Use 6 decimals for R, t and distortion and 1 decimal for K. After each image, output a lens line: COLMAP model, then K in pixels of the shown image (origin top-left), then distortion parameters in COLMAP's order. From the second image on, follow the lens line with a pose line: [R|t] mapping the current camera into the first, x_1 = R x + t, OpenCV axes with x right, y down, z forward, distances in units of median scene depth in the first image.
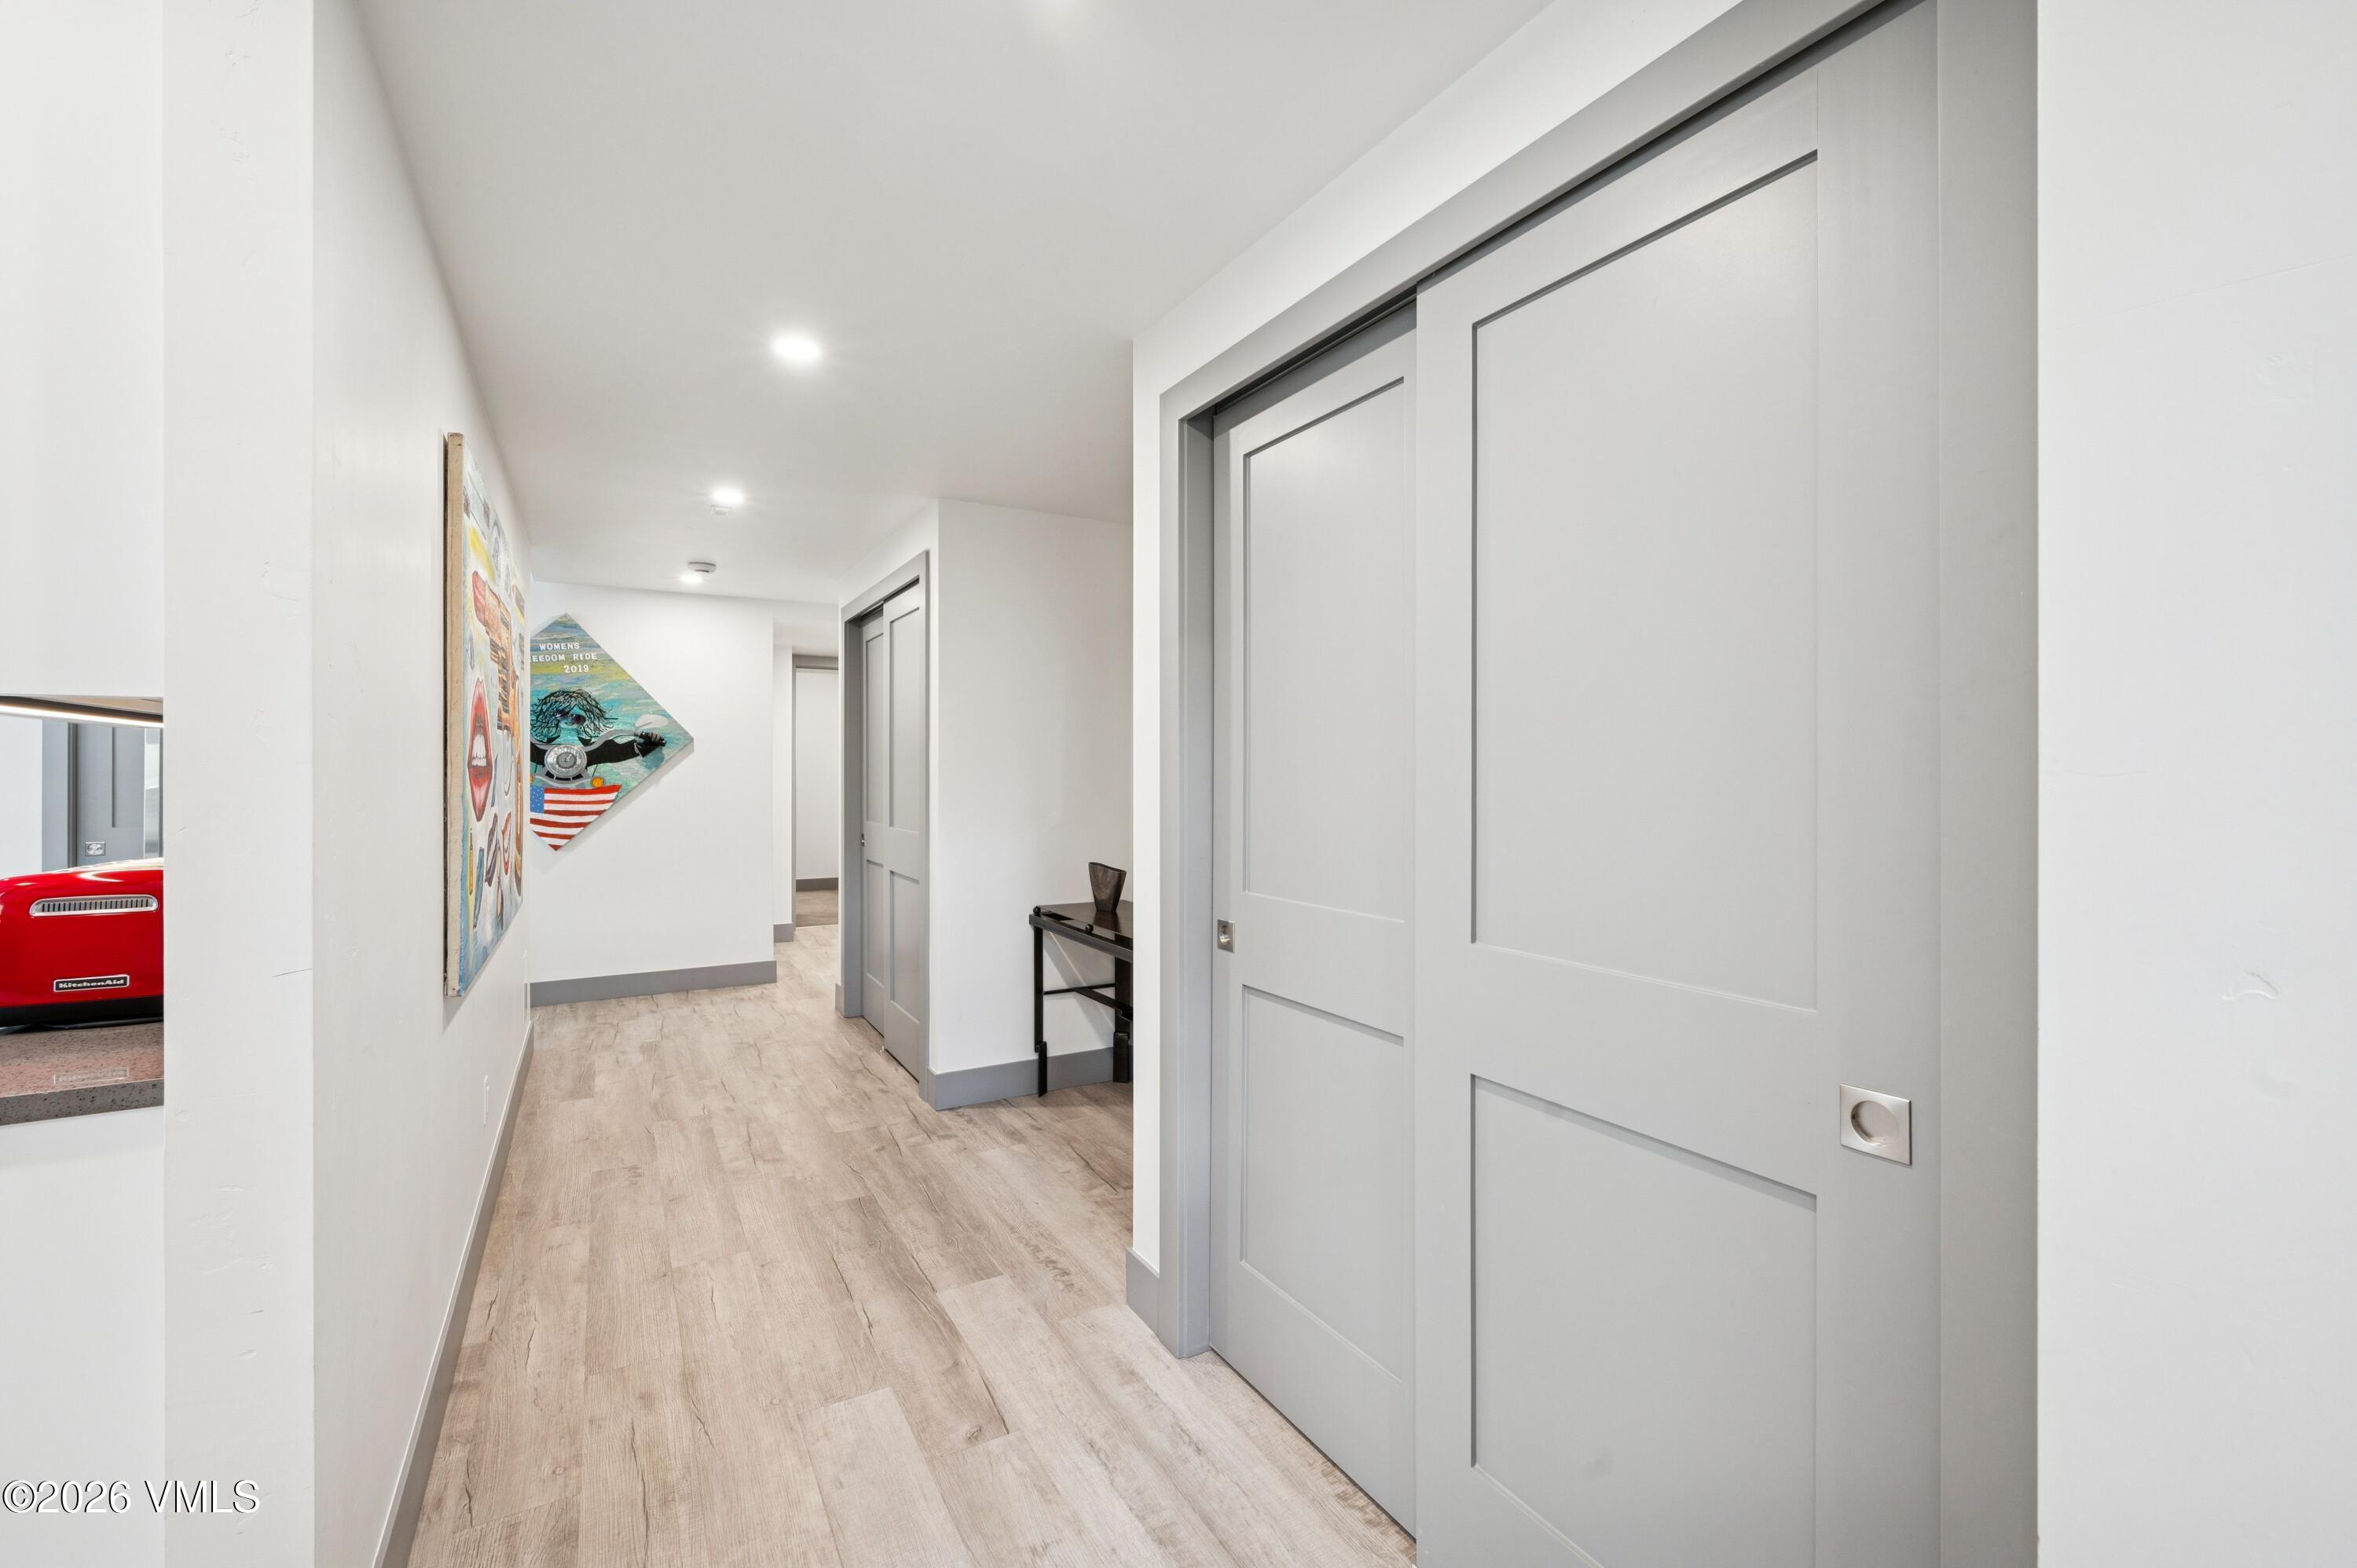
lens RADIAL K [[1012.9, 0, 1179.8], [0, 1012.9, 777.1], [0, 0, 1]] dist [-0.004307, -0.000100]
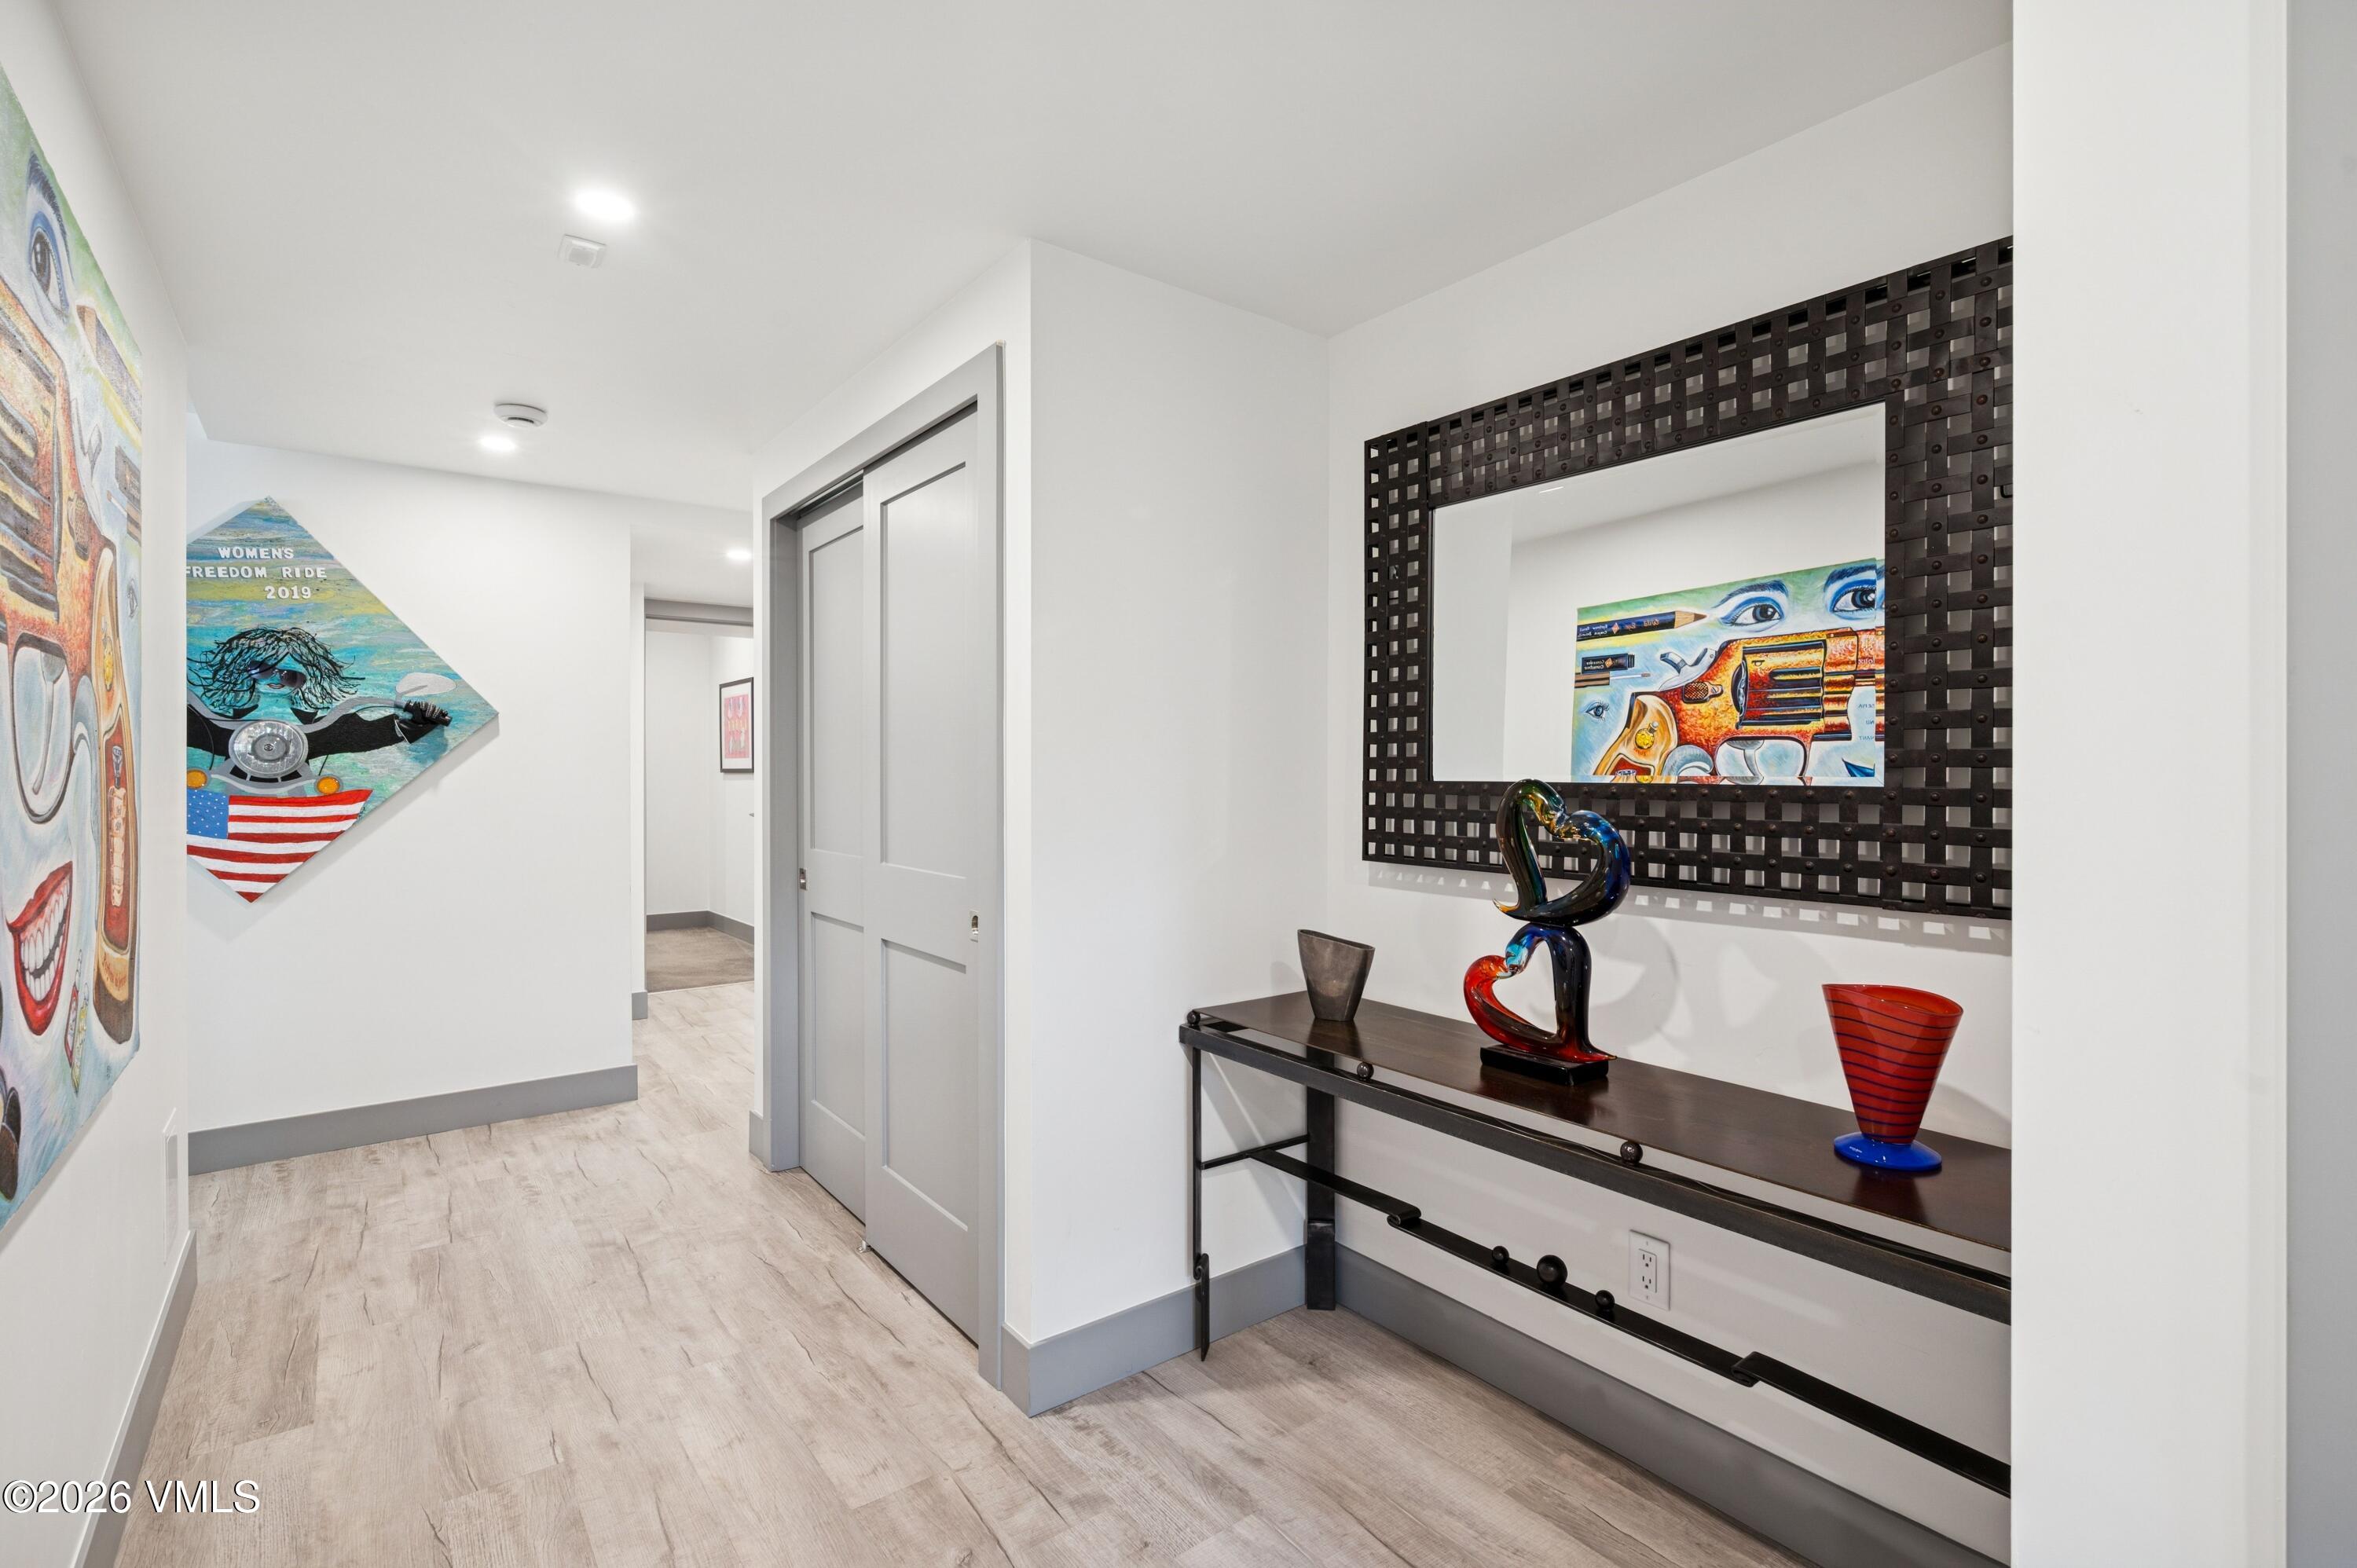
lens RADIAL K [[1106.3, 0, 1177.5], [0, 1106.3, 779.3], [0, 0, 1]] dist [-0.001951, -0.000236]
pose [[0.992165, -0.001548, 0.124925, -0.198474], [0.001238, 0.999996, 0.002563, 0.000873], [-0.124928, -0.002389, 0.992163, 0.360210]]
